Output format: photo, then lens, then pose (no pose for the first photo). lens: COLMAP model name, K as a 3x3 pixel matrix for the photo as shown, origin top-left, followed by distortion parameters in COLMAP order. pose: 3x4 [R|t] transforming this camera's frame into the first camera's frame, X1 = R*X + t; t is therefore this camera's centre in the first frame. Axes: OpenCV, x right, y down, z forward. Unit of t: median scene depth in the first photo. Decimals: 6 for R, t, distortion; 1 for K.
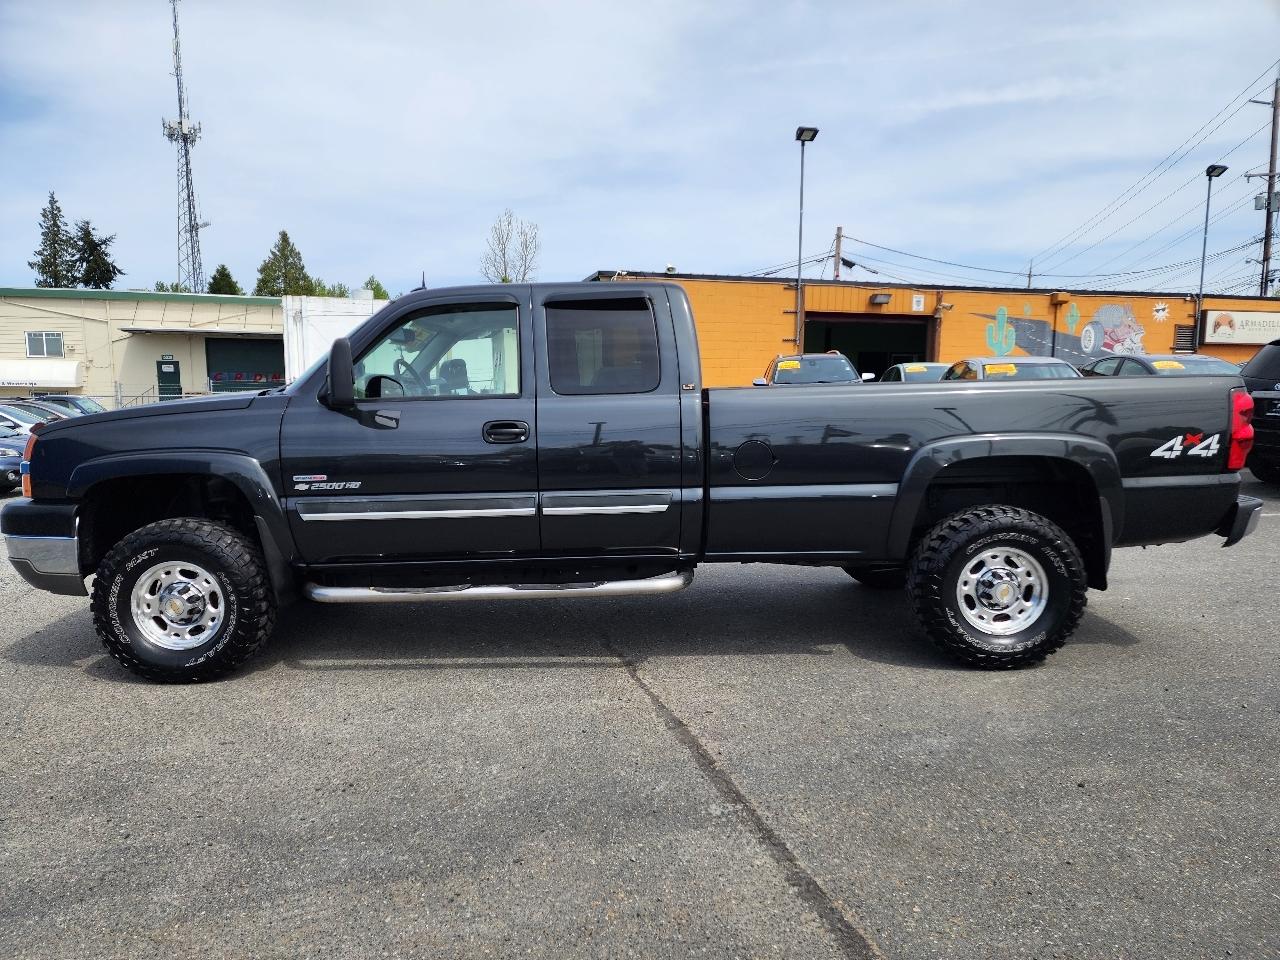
lens RADIAL K [[840.5, 0, 631.5], [0, 840.5, 502.7], [0, 0, 1]] dist [0.084479, -0.068890]
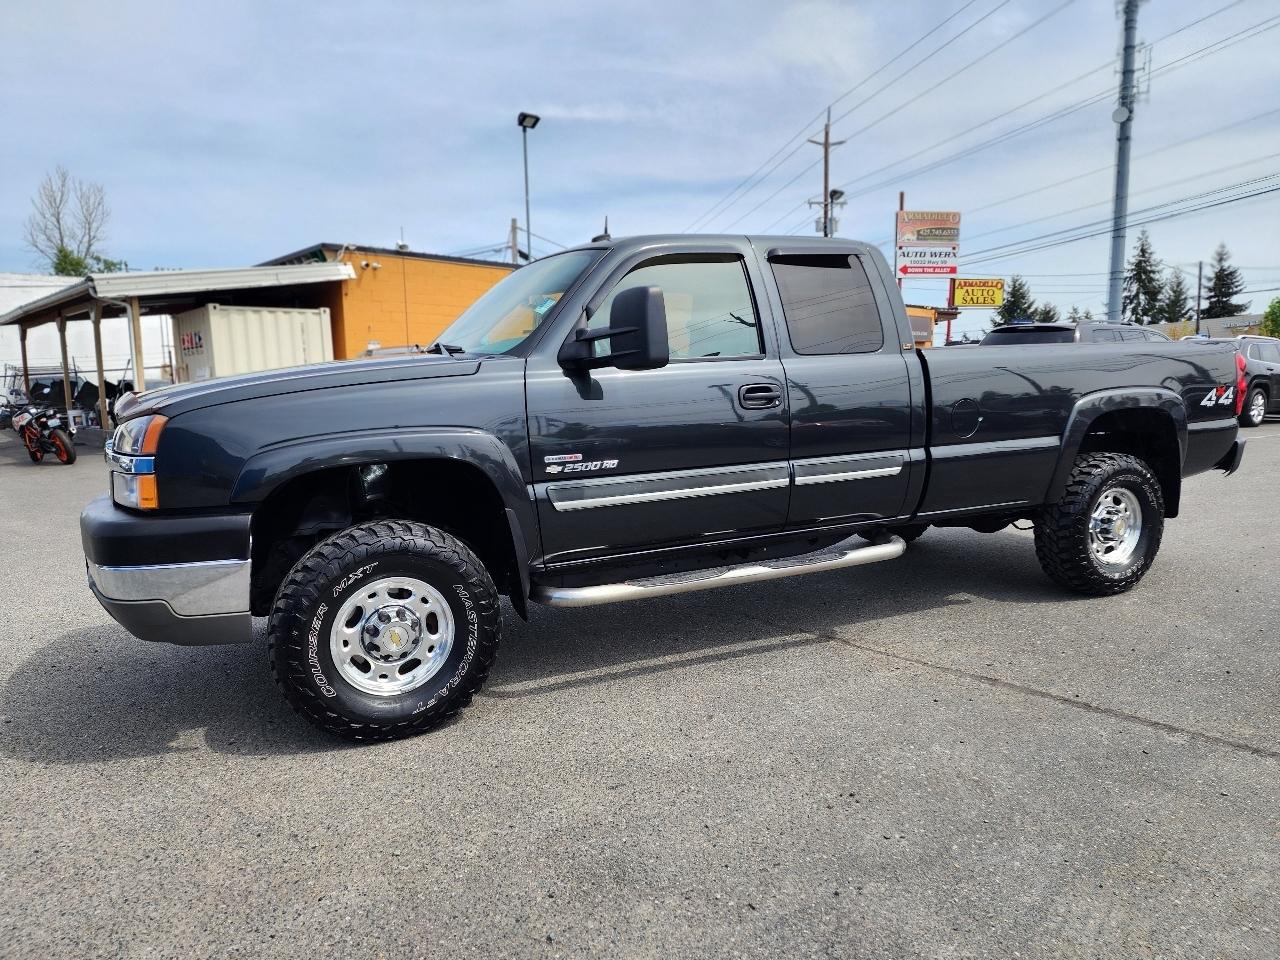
lens RADIAL K [[840.5, 0, 631.5], [0, 840.5, 502.7], [0, 0, 1]] dist [0.084479, -0.068890]
pose [[0.900046, -0.072759, 0.429678, -0.652208], [0.070076, 0.997297, 0.022088, 0.000678], [-0.430124, 0.010229, 0.902712, 0.232933]]
